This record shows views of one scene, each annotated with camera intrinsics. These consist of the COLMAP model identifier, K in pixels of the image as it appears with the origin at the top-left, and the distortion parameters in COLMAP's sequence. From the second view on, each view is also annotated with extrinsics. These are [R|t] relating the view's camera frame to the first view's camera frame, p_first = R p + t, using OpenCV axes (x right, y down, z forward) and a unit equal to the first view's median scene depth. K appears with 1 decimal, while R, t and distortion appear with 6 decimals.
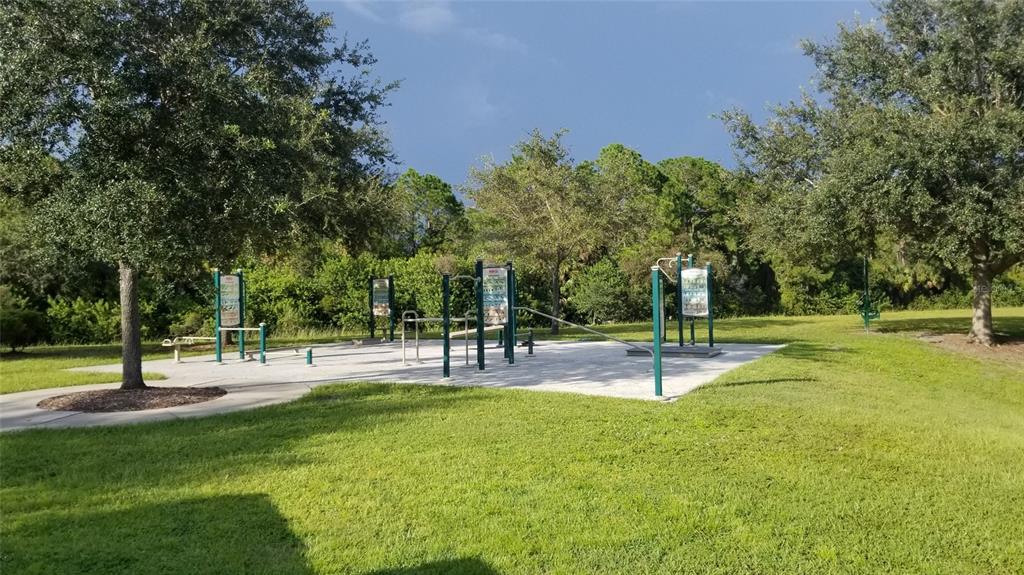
lens RADIAL K [[734.5, 0, 513.0], [0, 734.5, 282.6], [0, 0, 1]] dist [0.112744, -0.171980]
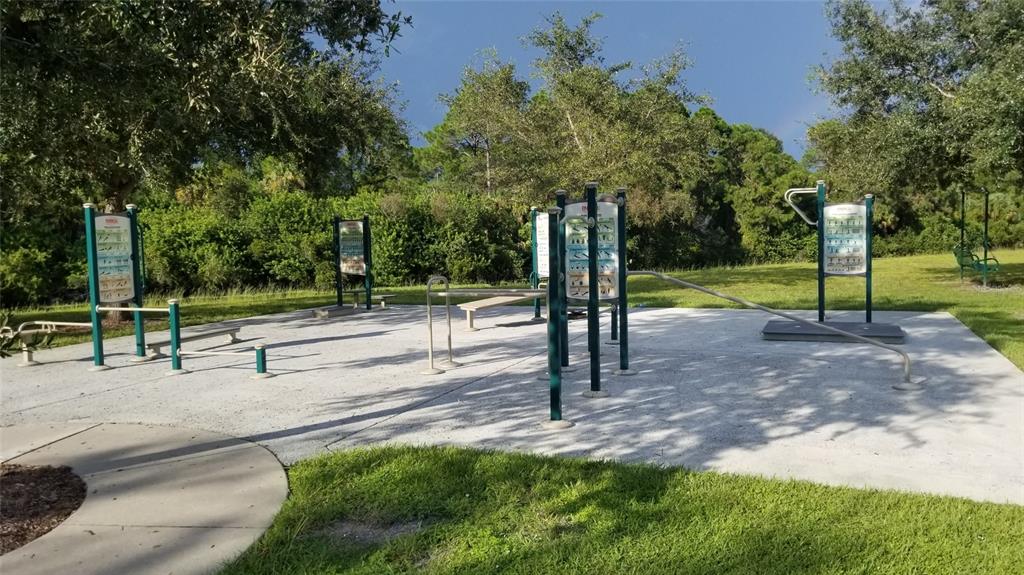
lens RADIAL K [[734.5, 0, 513.0], [0, 734.5, 282.6], [0, 0, 1]] dist [0.112744, -0.171980]
pose [[0.995703, -0.010703, 0.091978, -0.031105], [0.003406, 0.996858, 0.079134, -0.000543], [-0.092536, -0.078481, 0.992612, 0.097495]]
